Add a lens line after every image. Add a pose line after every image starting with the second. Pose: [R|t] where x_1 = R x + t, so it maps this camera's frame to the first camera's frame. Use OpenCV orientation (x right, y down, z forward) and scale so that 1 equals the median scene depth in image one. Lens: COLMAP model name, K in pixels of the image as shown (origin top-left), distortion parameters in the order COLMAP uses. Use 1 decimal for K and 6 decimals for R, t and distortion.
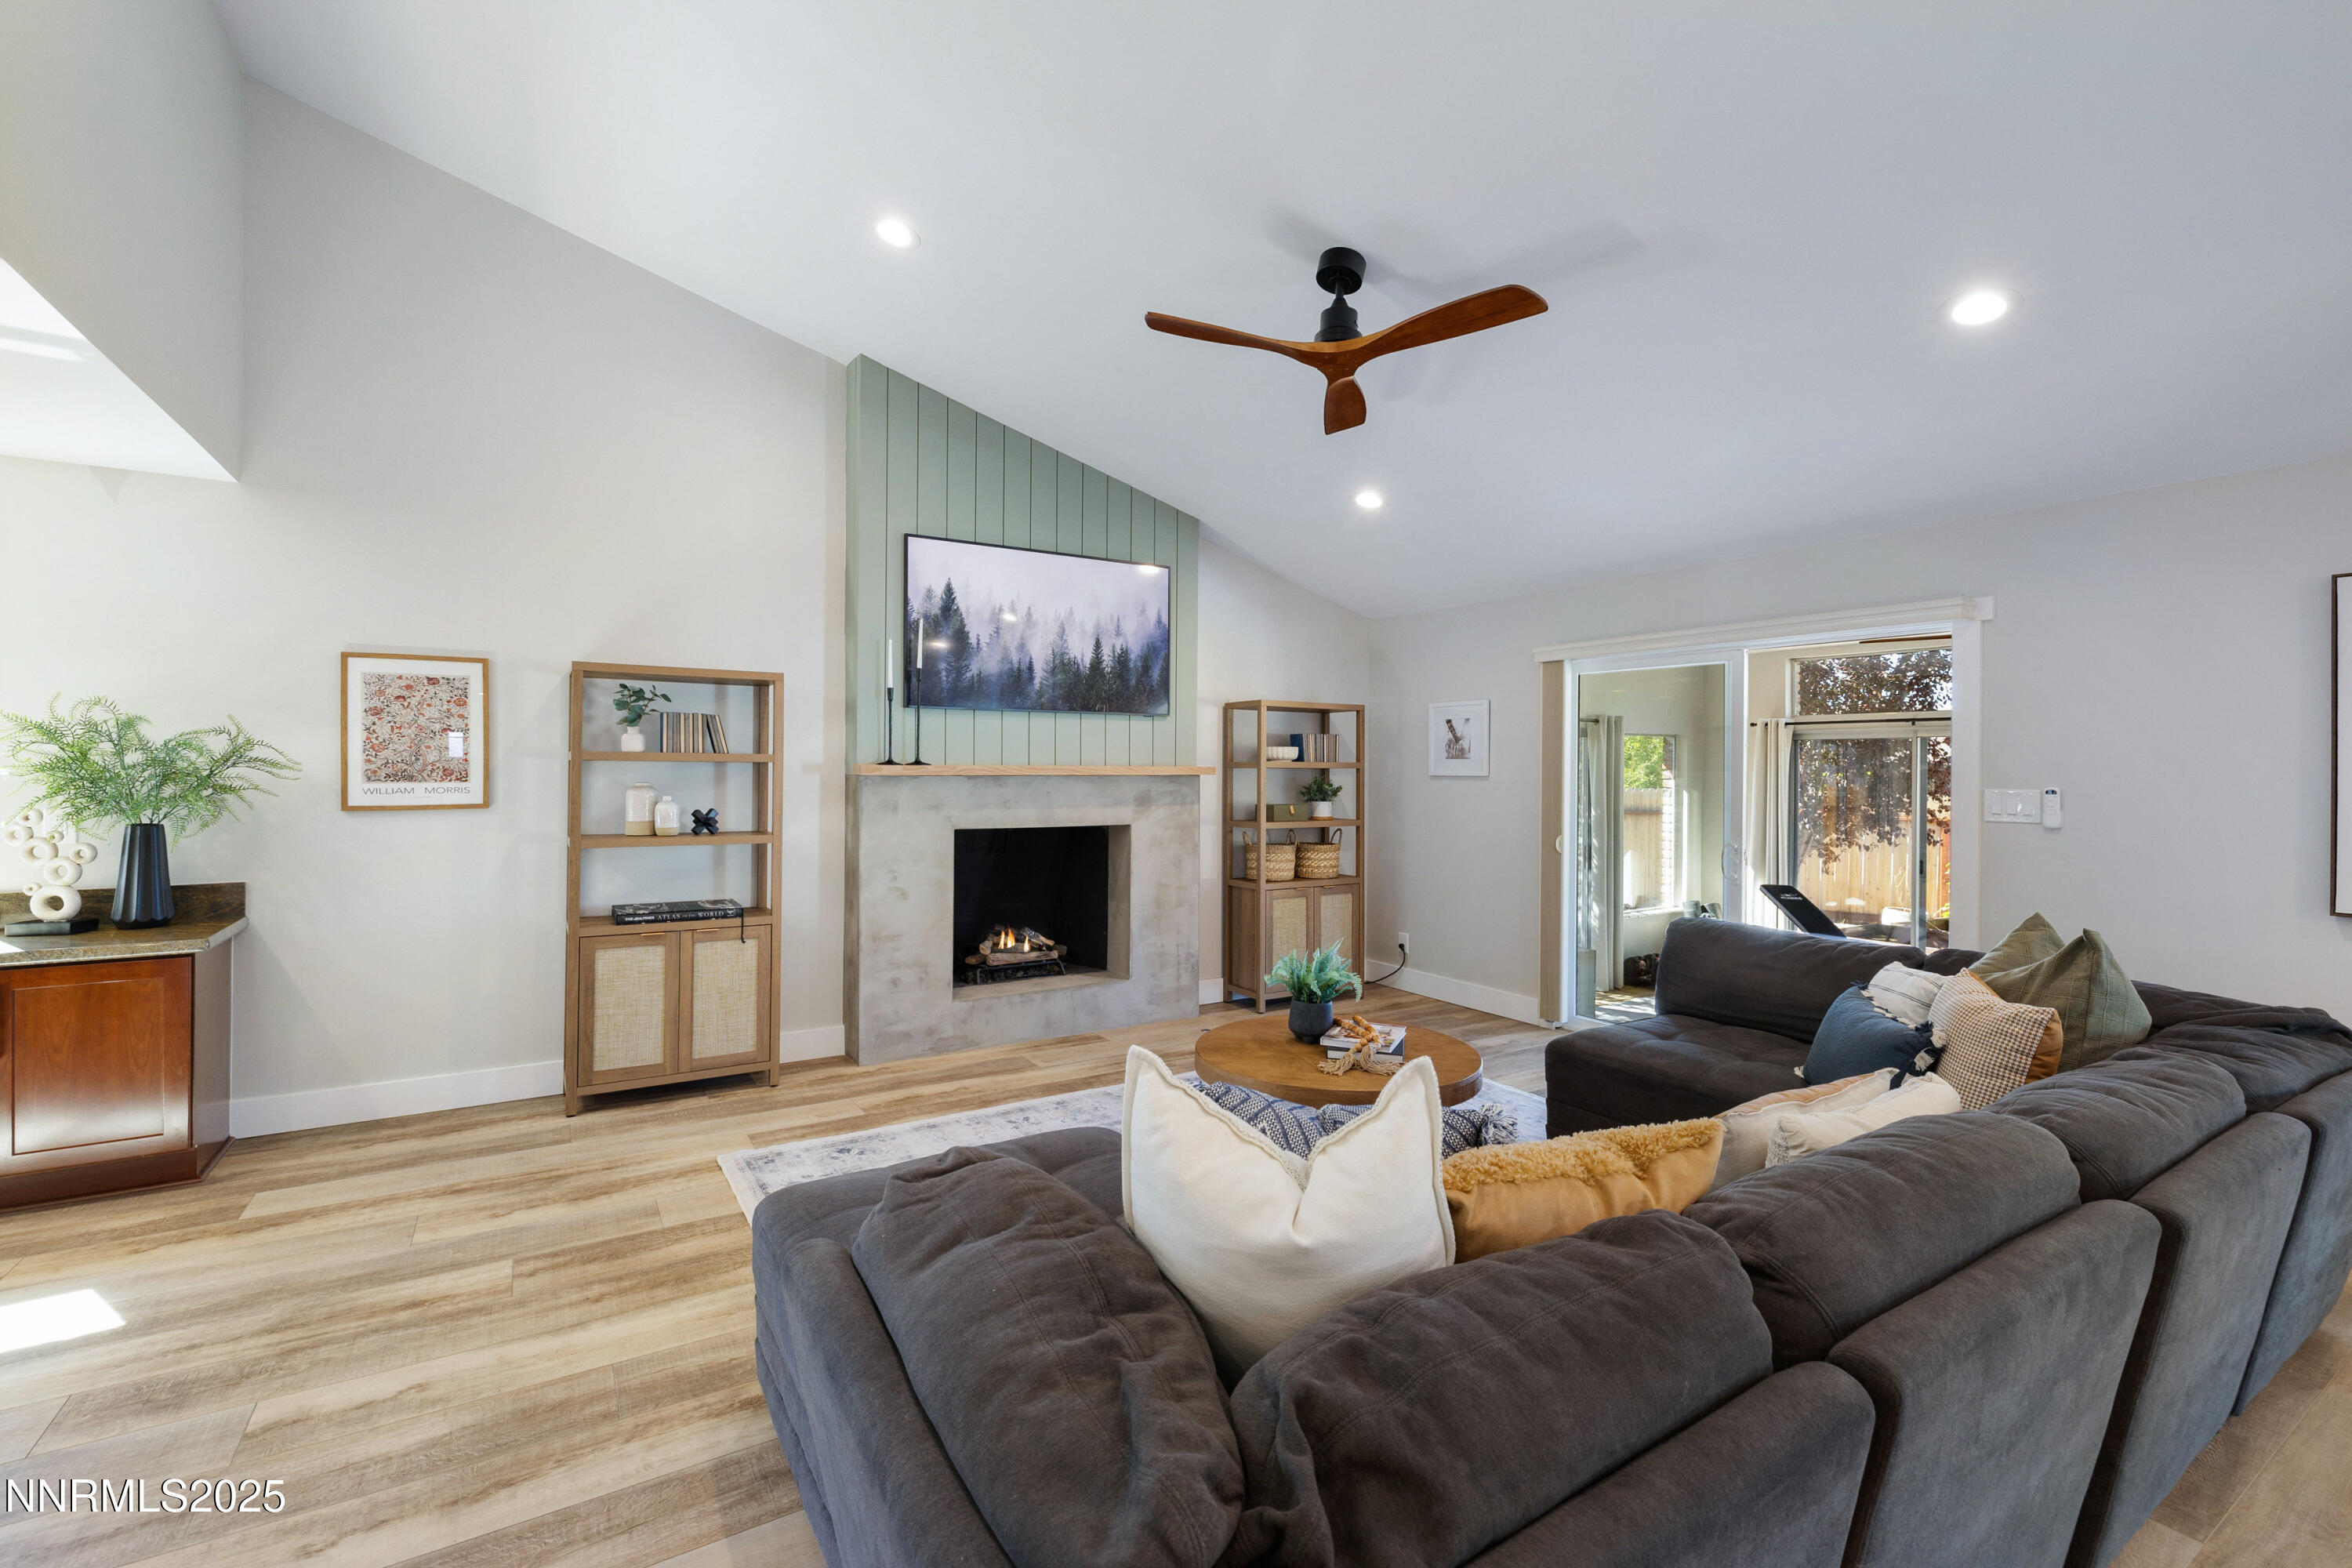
lens RADIAL K [[947.6, 0, 1170.5], [0, 947.6, 775.8], [0, 0, 1]] dist [0.002701, 0.000205]
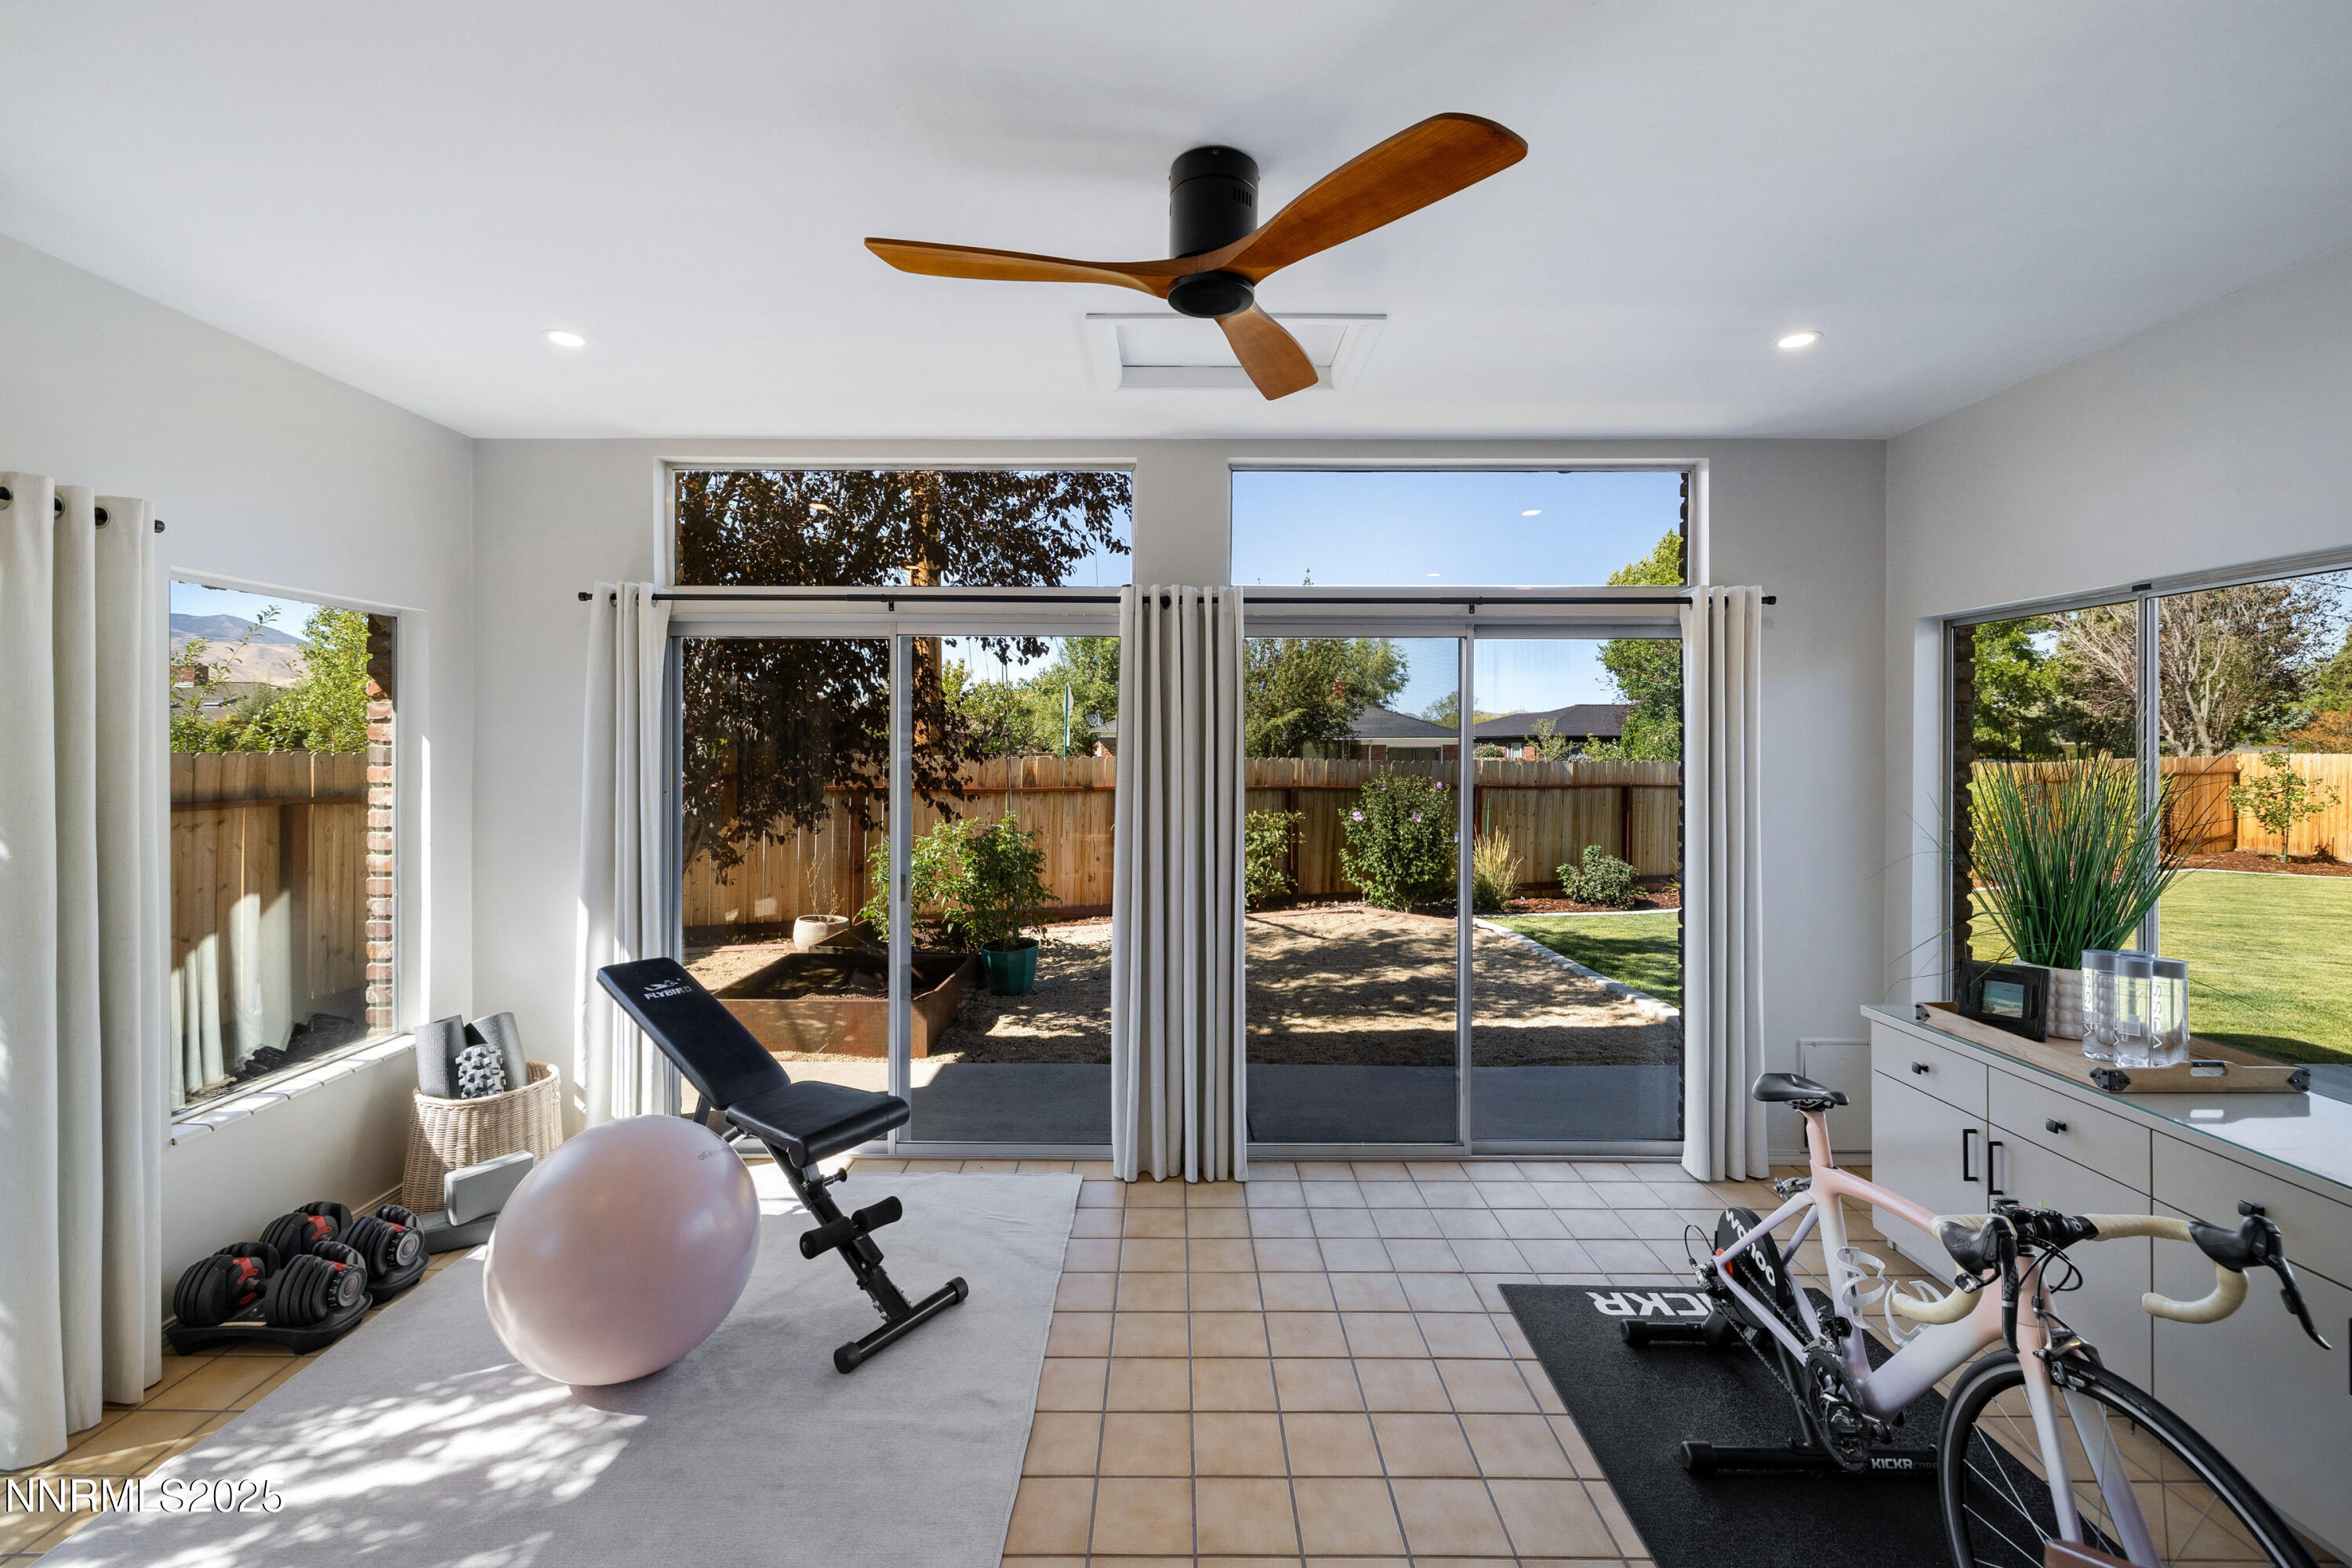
lens RADIAL K [[1000.6, 0, 1158.7], [0, 1000.6, 753.0], [0, 0, 1]] dist [0.000147, 0.000056]
pose [[0.512105, -0.012949, 0.858825, 0.581645], [0.004203, 0.999912, 0.012570, 0.022901], [-0.858912, -0.002828, 0.512115, 0.883918]]
